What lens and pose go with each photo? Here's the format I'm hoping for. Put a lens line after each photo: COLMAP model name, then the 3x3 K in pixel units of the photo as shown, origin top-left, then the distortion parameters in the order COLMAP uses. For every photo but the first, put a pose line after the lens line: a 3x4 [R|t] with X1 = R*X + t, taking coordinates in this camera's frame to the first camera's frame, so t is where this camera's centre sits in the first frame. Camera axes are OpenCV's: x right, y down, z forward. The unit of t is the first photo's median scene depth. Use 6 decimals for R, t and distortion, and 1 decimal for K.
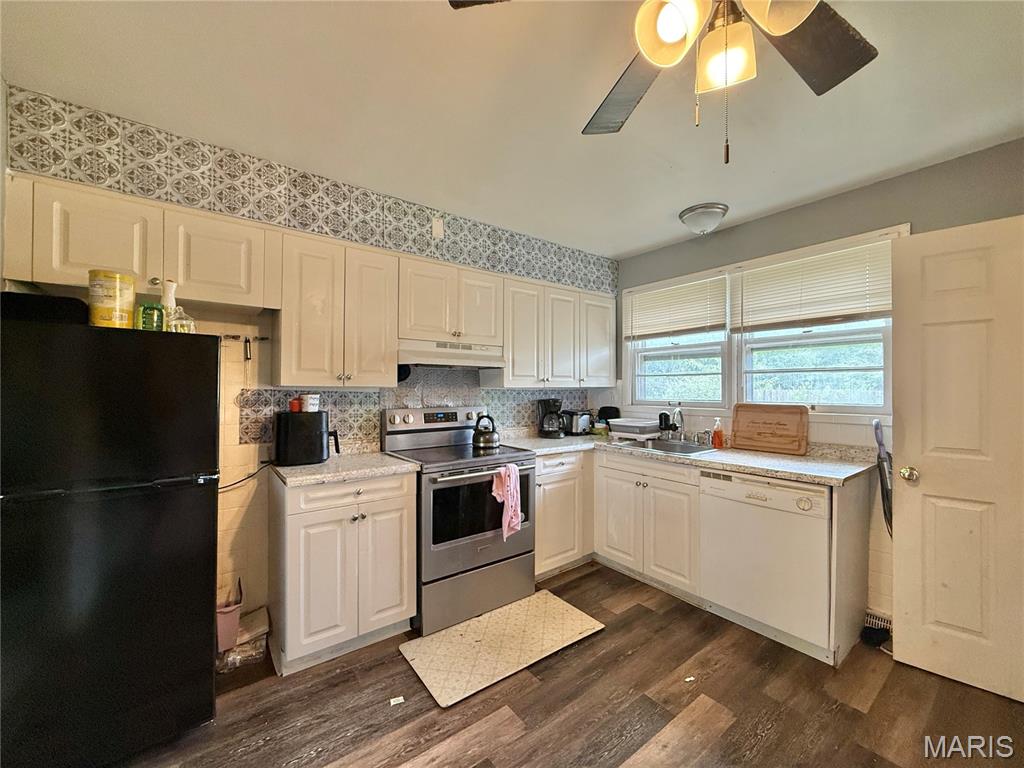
lens RADIAL K [[408.3, 0, 514.0], [0, 408.3, 381.4], [0, 0, 1]] dist [0.005848, -0.001256]
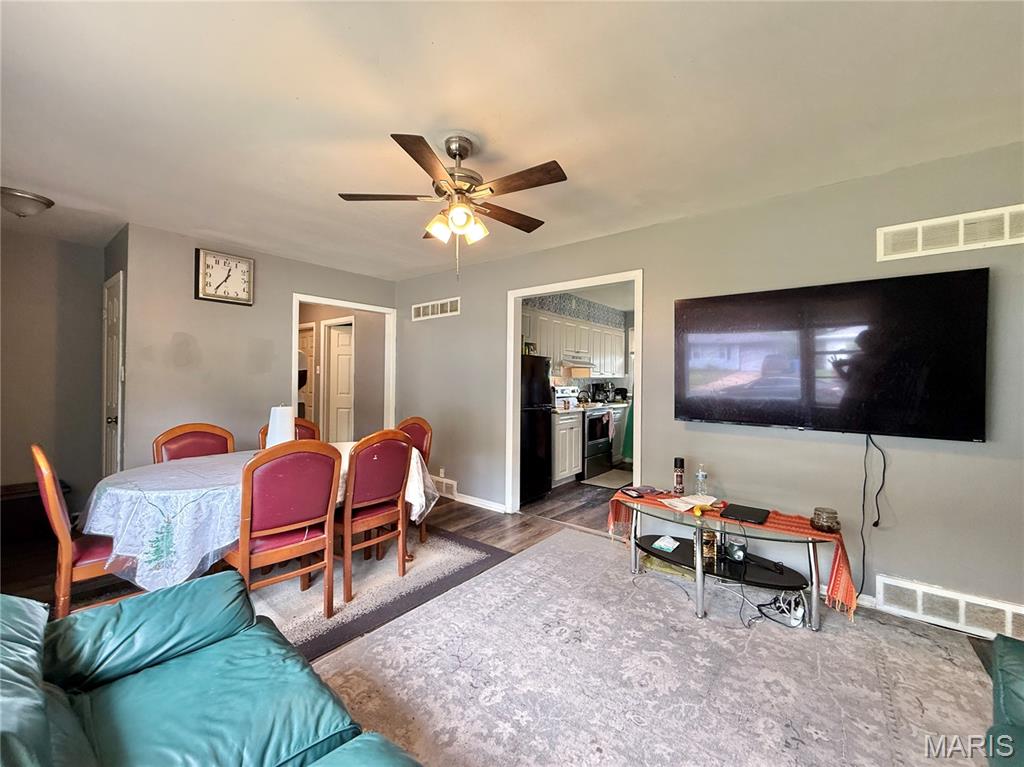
lens RADIAL K [[408.3, 0, 518.1], [0, 408.3, 378.0], [0, 0, 1]] dist [0.005848, -0.001256]
pose [[0.963476, 0.011373, 0.267554, -0.990055], [-0.014649, 0.999840, 0.010253, 0.002457], [-0.267394, -0.013798, 0.963488, -0.961626]]
